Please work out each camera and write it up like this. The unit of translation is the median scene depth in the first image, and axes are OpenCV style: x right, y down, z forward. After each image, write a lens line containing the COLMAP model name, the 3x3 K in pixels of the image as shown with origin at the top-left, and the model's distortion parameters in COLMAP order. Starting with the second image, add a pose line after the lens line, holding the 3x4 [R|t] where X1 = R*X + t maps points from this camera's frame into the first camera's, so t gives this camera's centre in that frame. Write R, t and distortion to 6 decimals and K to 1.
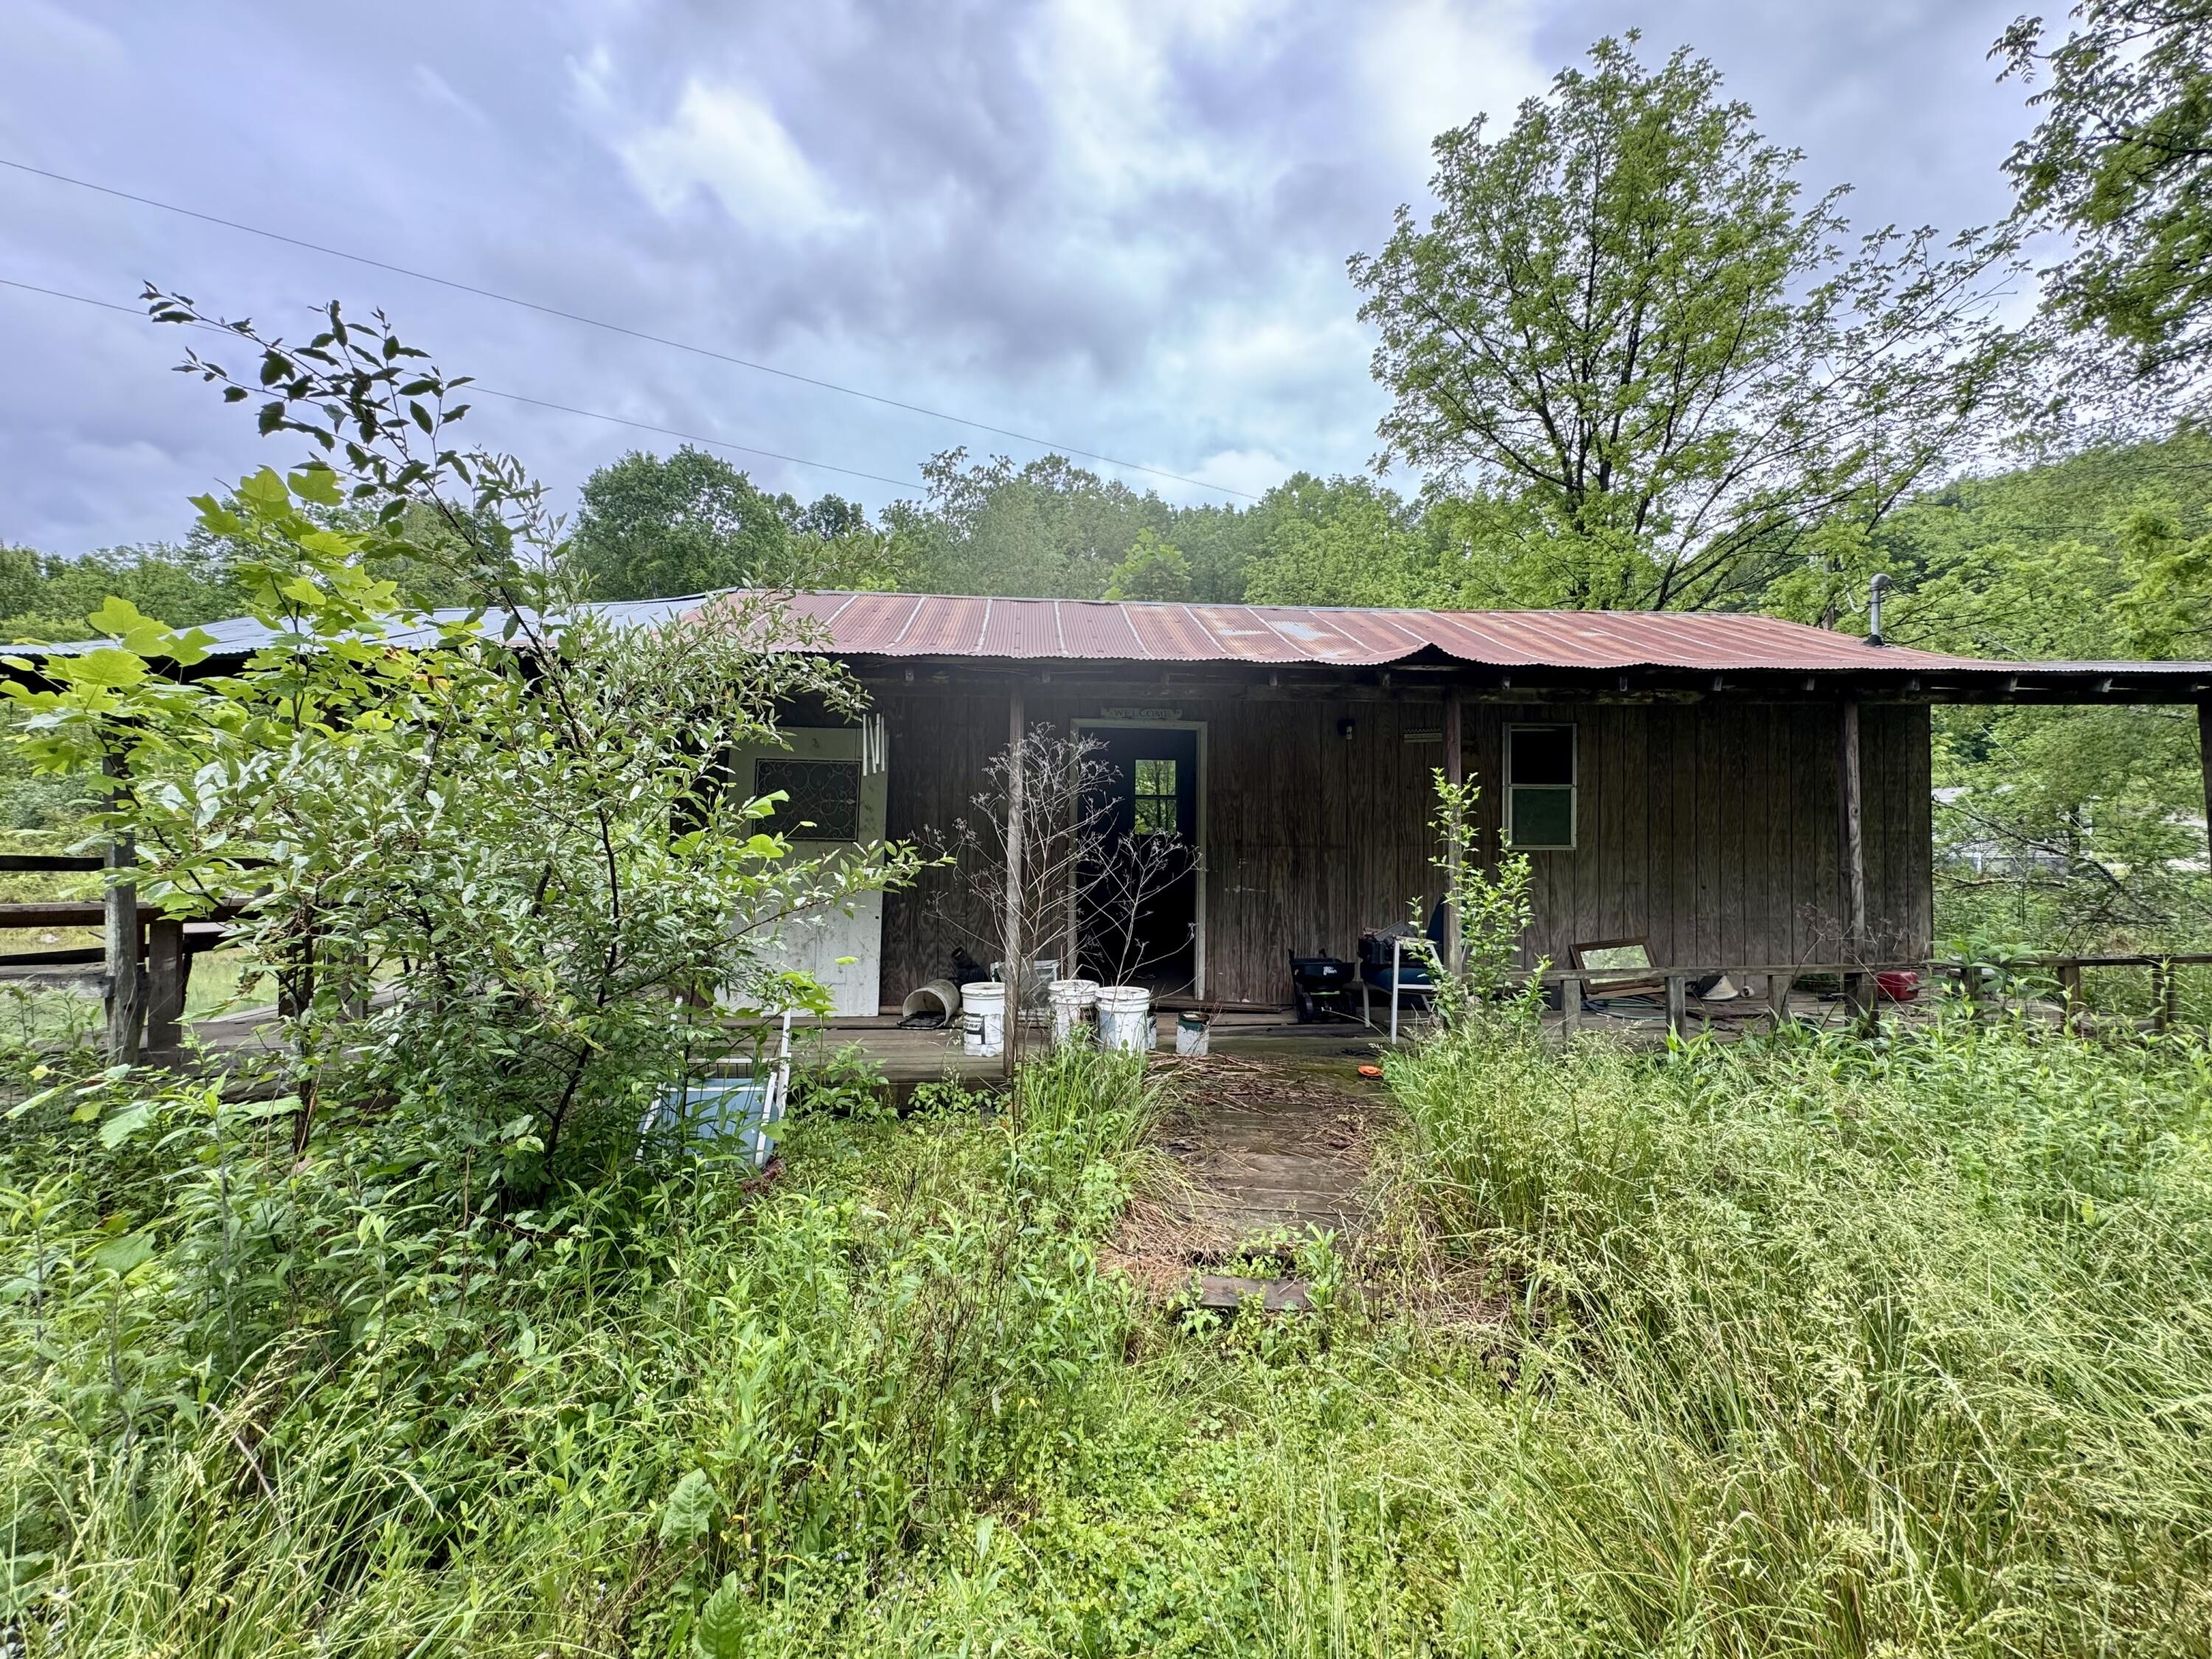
lens RADIAL K [[895.1, 0, 1116.6], [0, 895.1, 826.5], [0, 0, 1]] dist [-0.000184, 0.000214]
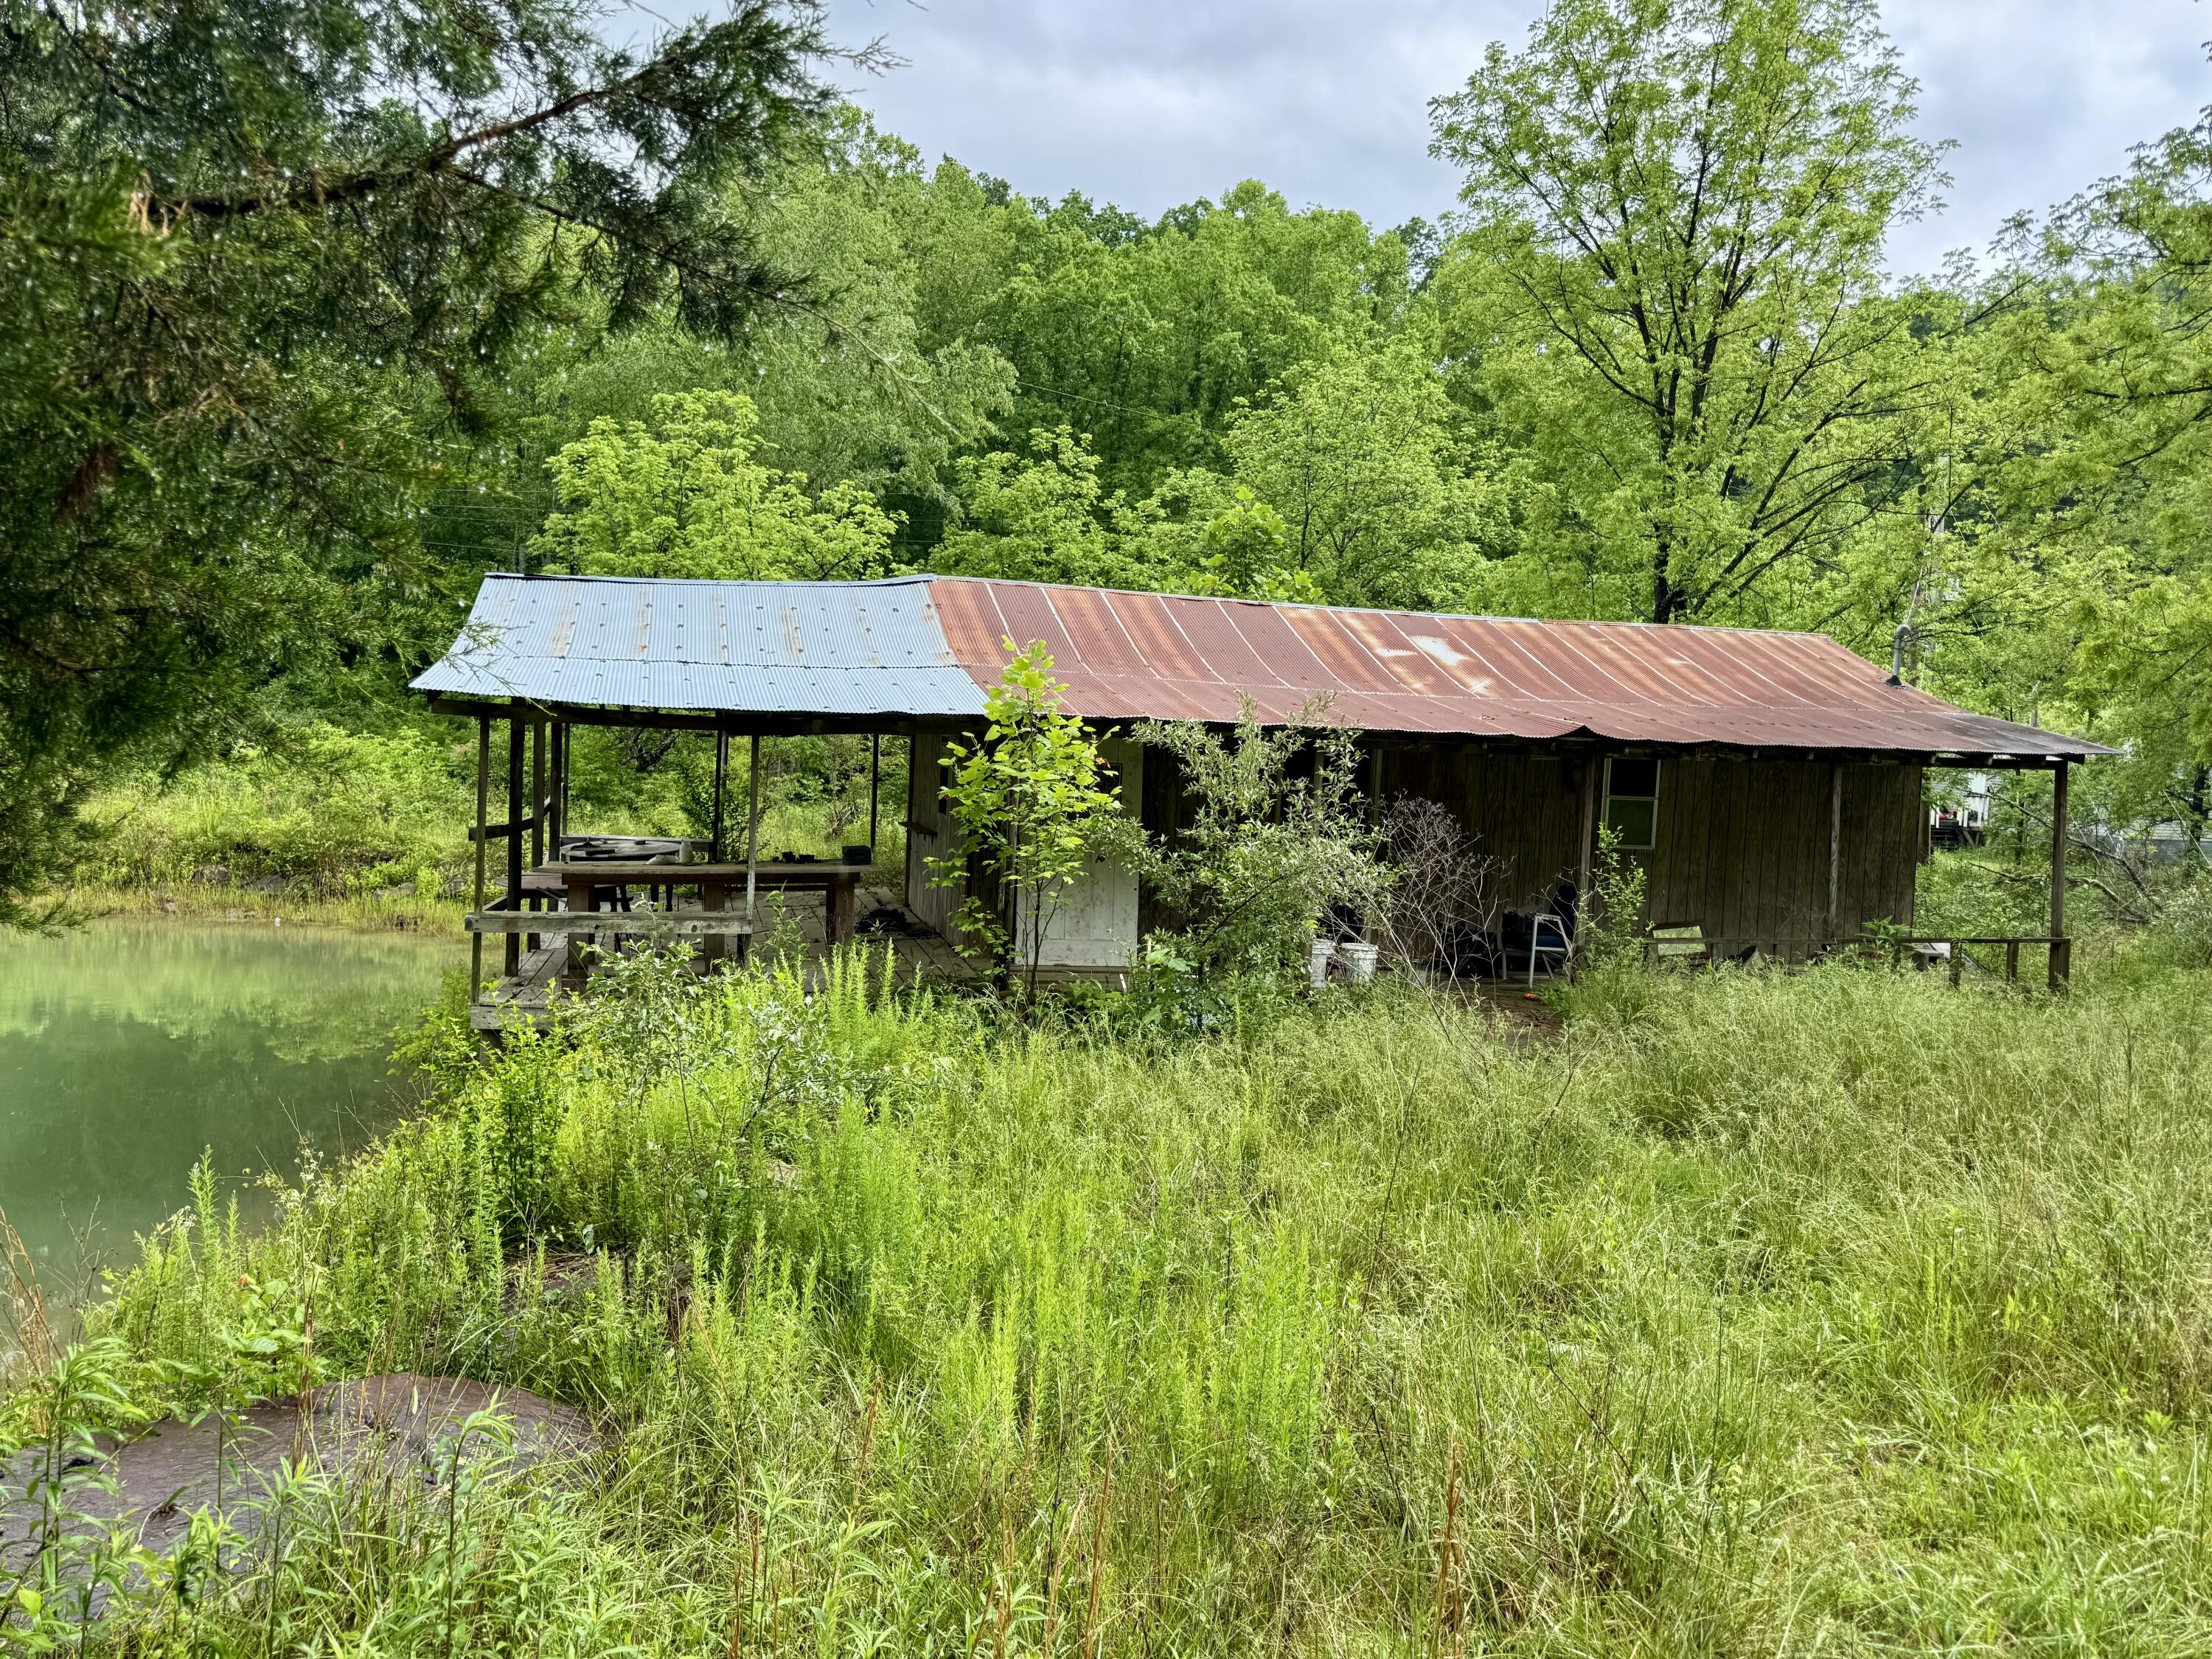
lens RADIAL K [[1542.2, 0, 1100.8], [0, 1542.2, 830.1], [0, 0, 1]] dist [0.007794, -0.002636]
pose [[0.987639, 0.029889, 0.153871, -0.716102], [-0.040770, 0.996848, 0.068056, -0.139844], [-0.151352, -0.073488, 0.985744, -1.236250]]
